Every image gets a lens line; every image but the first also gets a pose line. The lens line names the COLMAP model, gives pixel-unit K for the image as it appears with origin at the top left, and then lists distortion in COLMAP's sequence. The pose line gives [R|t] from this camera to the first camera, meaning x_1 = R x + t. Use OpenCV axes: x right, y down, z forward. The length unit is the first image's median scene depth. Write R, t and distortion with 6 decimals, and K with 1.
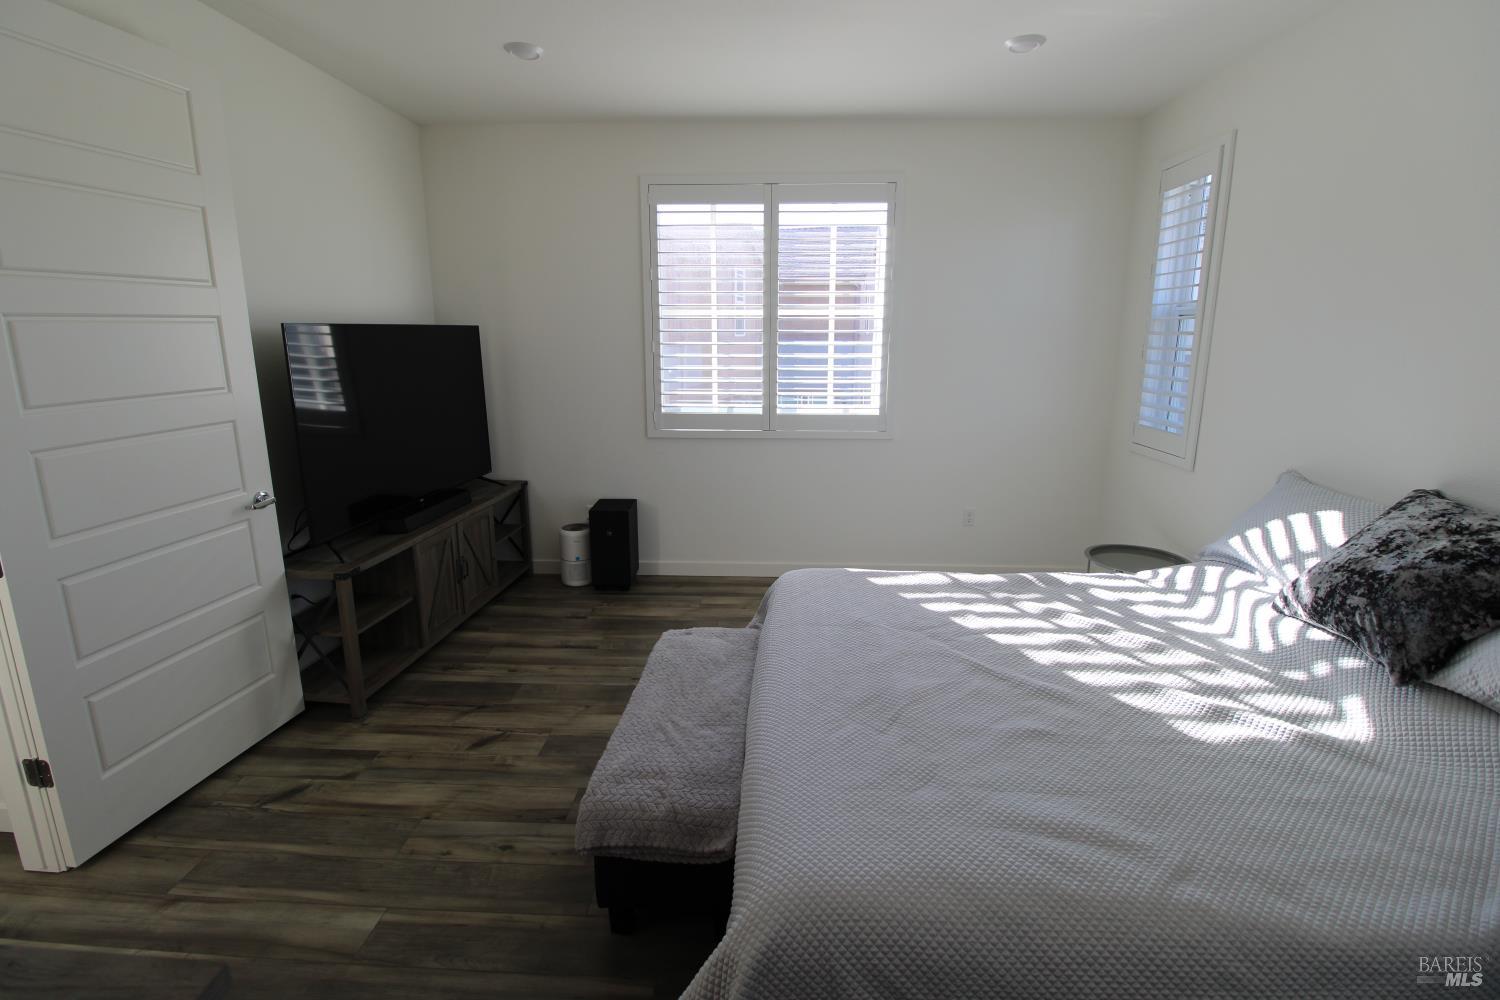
lens RADIAL K [[690.4, 0, 757.8], [0, 690.4, 481.0], [0, 0, 1]] dist [-0.001825, -0.010036]
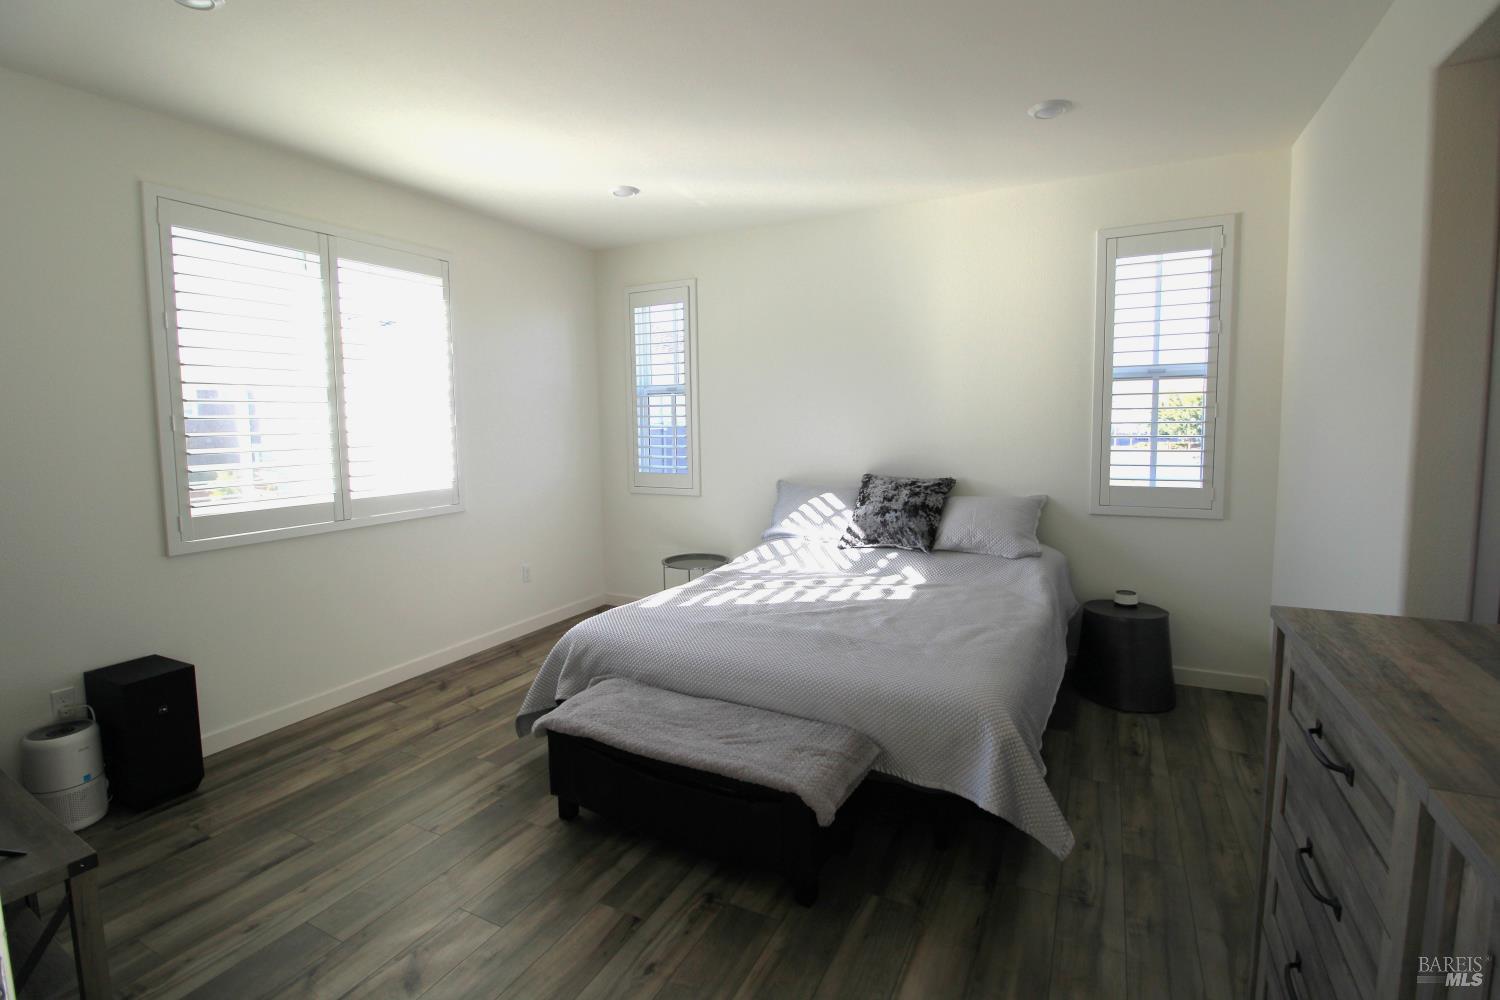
lens RADIAL K [[690.6, 0, 751.8], [0, 690.6, 477.5], [0, 0, 1]] dist [-0.003655, -0.011439]
pose [[0.419392, -0.082952, 0.904007, -0.639009], [0.204678, 0.978816, -0.005139, -0.022586], [-0.884430, 0.187186, 0.427486, 0.250997]]
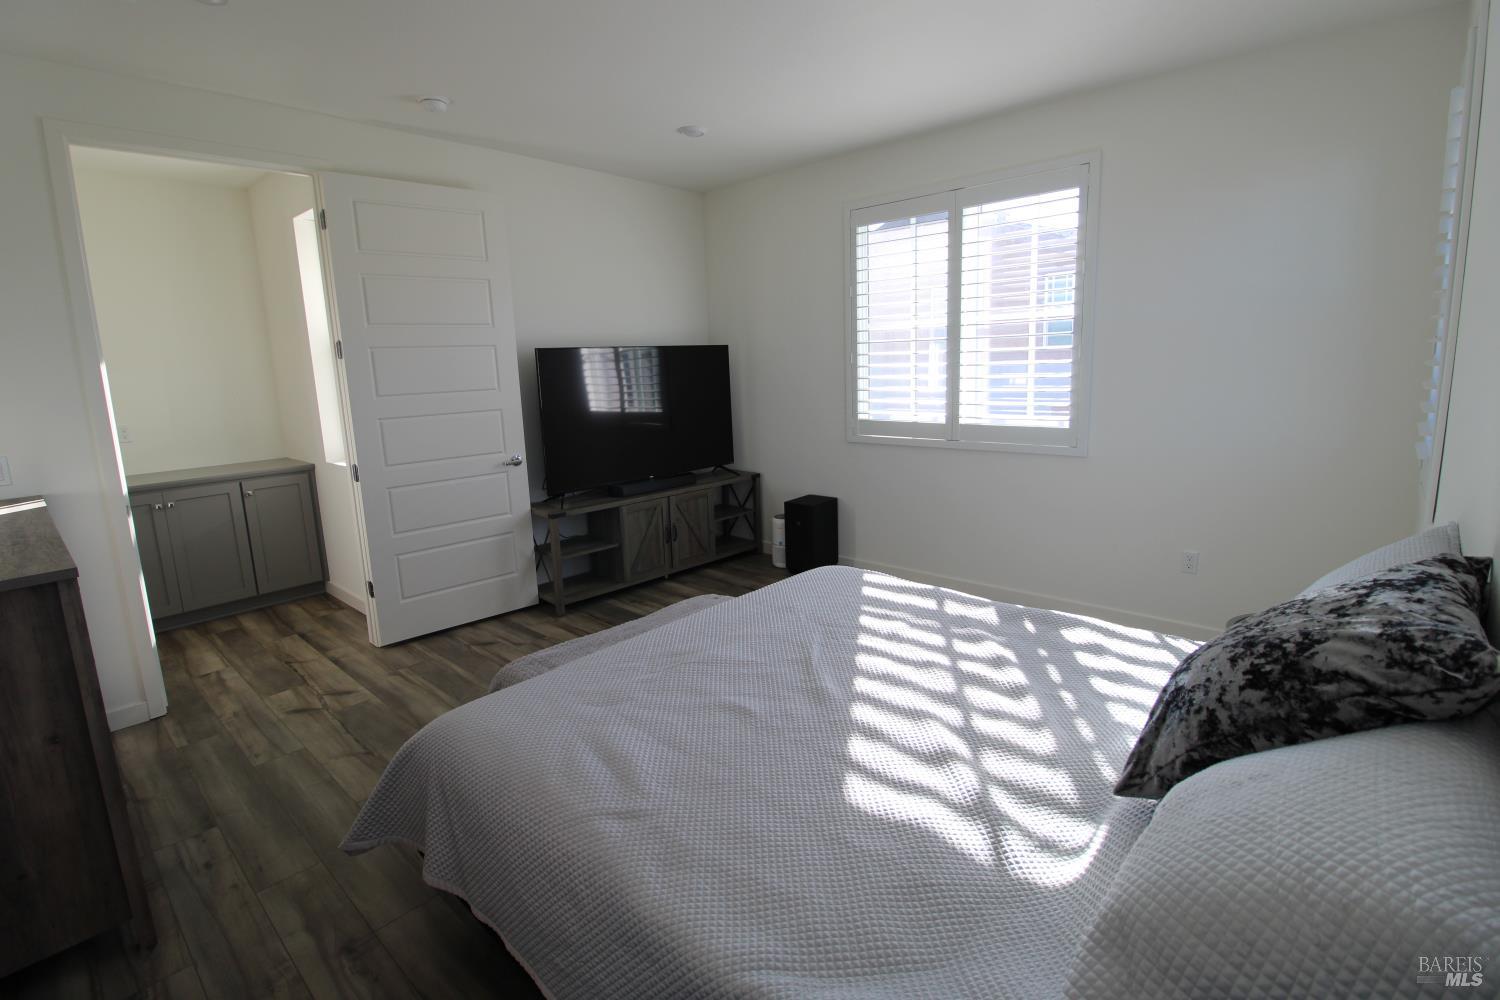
lens RADIAL K [[701.9, 0, 769.7], [0, 701.9, 480.6], [0, 0, 1]] dist [-0.001777, -0.013982]
pose [[0.771632, 0.081310, -0.630851, 0.546444], [-0.099759, 0.994992, 0.006223, 0.003874], [0.628198, 0.058131, 0.775879, 0.090218]]
